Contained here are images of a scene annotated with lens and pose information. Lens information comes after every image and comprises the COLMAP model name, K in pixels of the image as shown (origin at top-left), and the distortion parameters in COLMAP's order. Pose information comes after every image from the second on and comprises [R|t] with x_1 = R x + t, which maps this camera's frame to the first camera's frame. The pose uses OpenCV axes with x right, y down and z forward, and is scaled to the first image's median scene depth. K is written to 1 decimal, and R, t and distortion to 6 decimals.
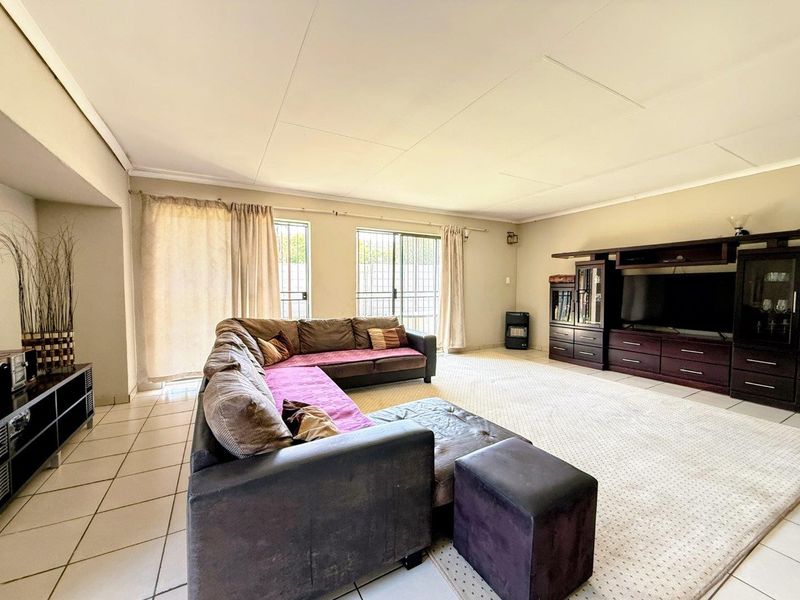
lens RADIAL K [[322.7, 0, 400.4], [0, 322.7, 300.6], [0, 0, 1]] dist [0.001206, 0.000342]
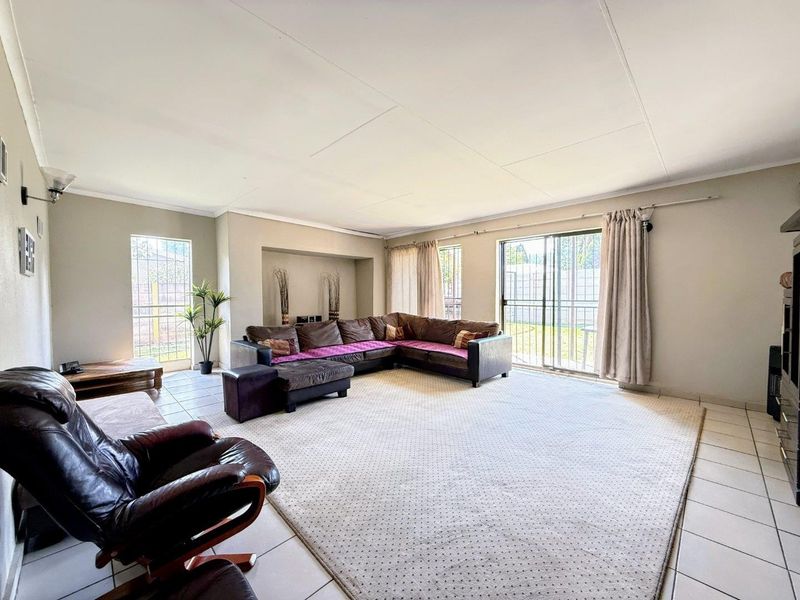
lens RADIAL K [[322.7, 0, 400.3], [0, 322.7, 300.0], [0, 0, 1]] dist [0.001206, 0.000342]
pose [[0.275249, 0.018829, -0.961189, 0.757797], [-0.042089, 0.999086, 0.007519, -0.017435], [0.960451, 0.038386, 0.275789, 0.354194]]
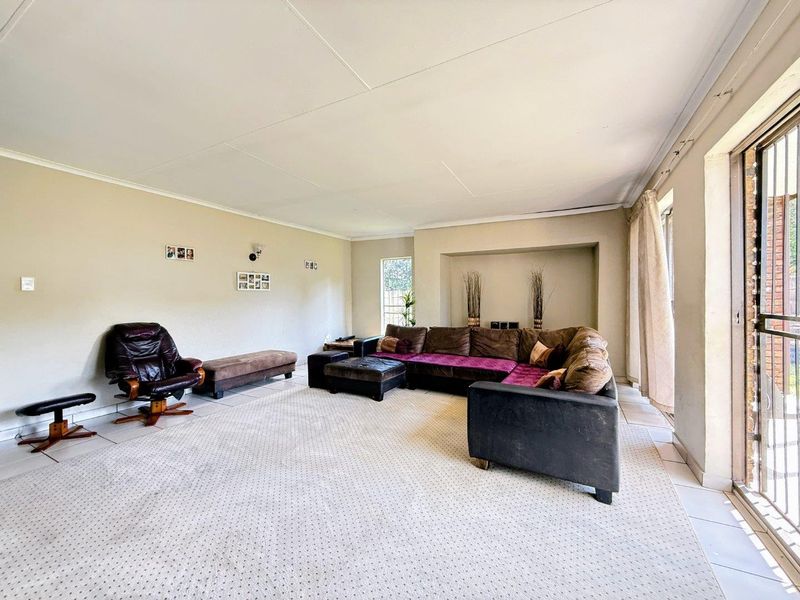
lens RADIAL K [[322.7, 0, 397.9], [0, 322.7, 301.0], [0, 0, 1]] dist [0.001206, 0.000342]
pose [[-0.856070, 0.012177, -0.516717, 0.367879], [-0.015075, 0.998709, 0.048510, -0.048418], [0.516640, 0.049317, -0.854781, 1.060743]]
